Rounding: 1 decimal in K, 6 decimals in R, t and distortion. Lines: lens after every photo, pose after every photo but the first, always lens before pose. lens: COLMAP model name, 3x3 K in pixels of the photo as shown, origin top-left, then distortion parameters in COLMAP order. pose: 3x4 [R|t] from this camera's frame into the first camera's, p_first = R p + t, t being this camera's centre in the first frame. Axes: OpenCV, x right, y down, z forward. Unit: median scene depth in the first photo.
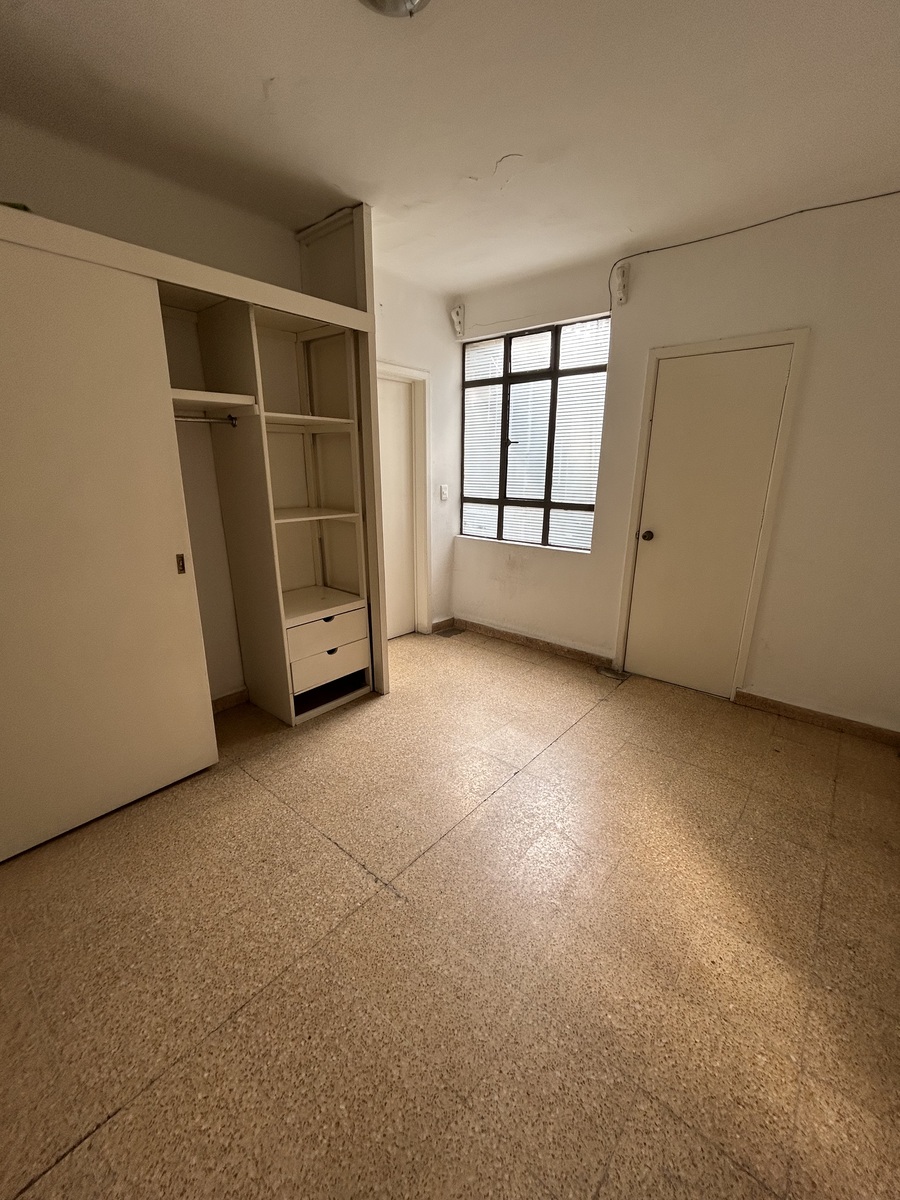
lens RADIAL K [[484.2, 0, 450.0], [0, 484.2, 600.0], [0, 0, 1]] dist [0.002651, 0.000657]
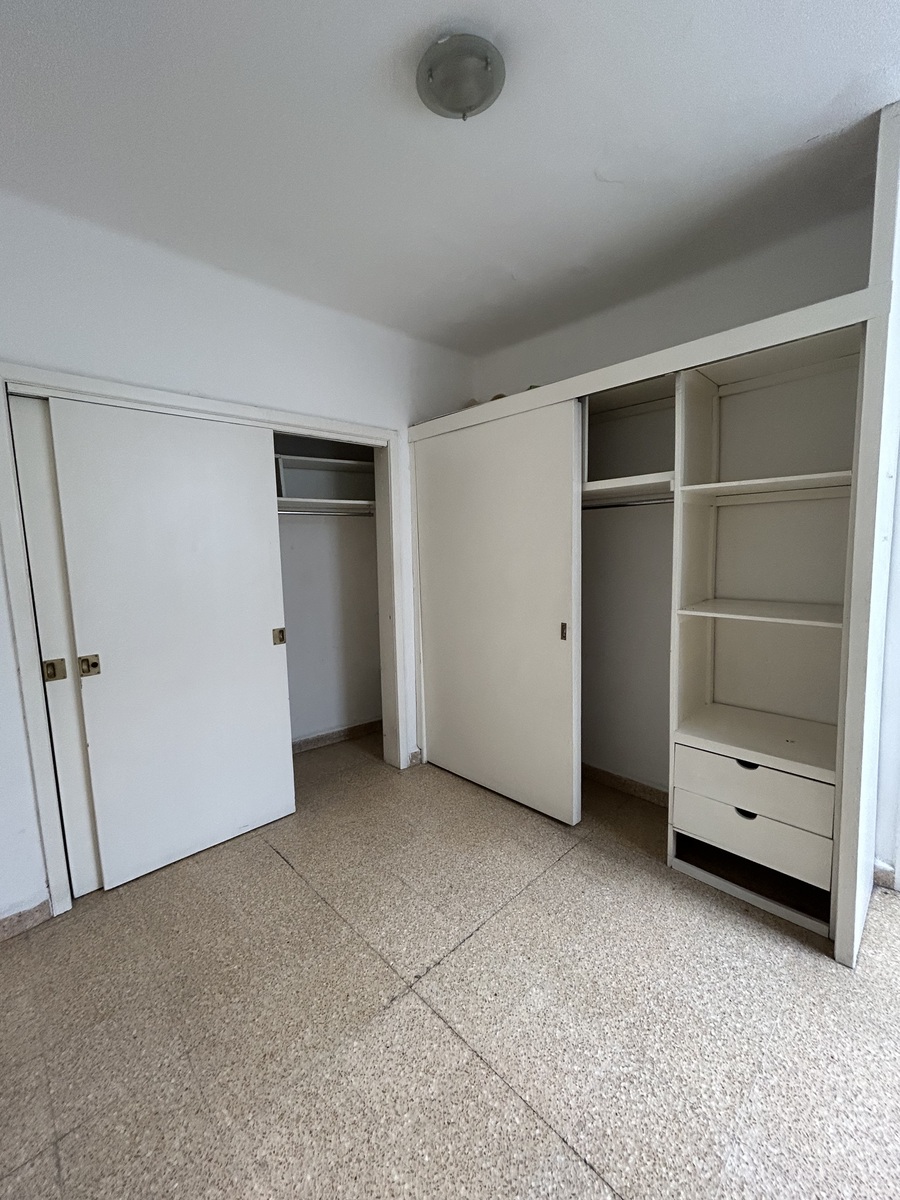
lens RADIAL K [[484.2, 0, 450.0], [0, 484.2, 600.0], [0, 0, 1]] dist [0.002651, 0.000657]
pose [[-0.092742, 0.113503, -0.989200, 0.553241], [-0.251453, 0.958609, 0.133567, -0.214112], [0.963416, 0.261124, -0.060363, 0.737448]]
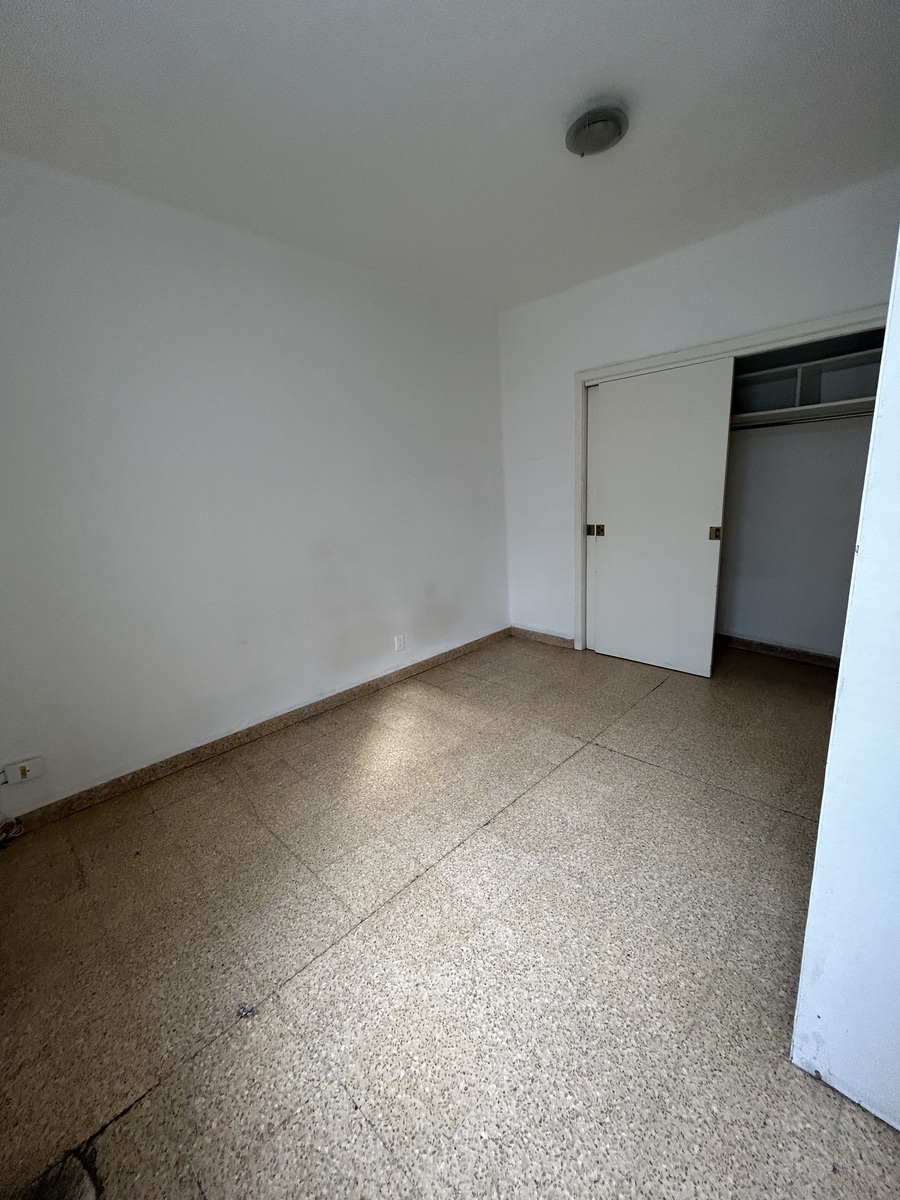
lens RADIAL K [[484.2, 0, 450.0], [0, 484.2, 600.0], [0, 0, 1]] dist [0.002651, 0.000657]
pose [[-0.996609, 0.023788, 0.078766, 0.134173], [0.058943, 0.874332, 0.481737, -0.435192], [-0.057408, 0.484746, -0.872769, 1.675776]]
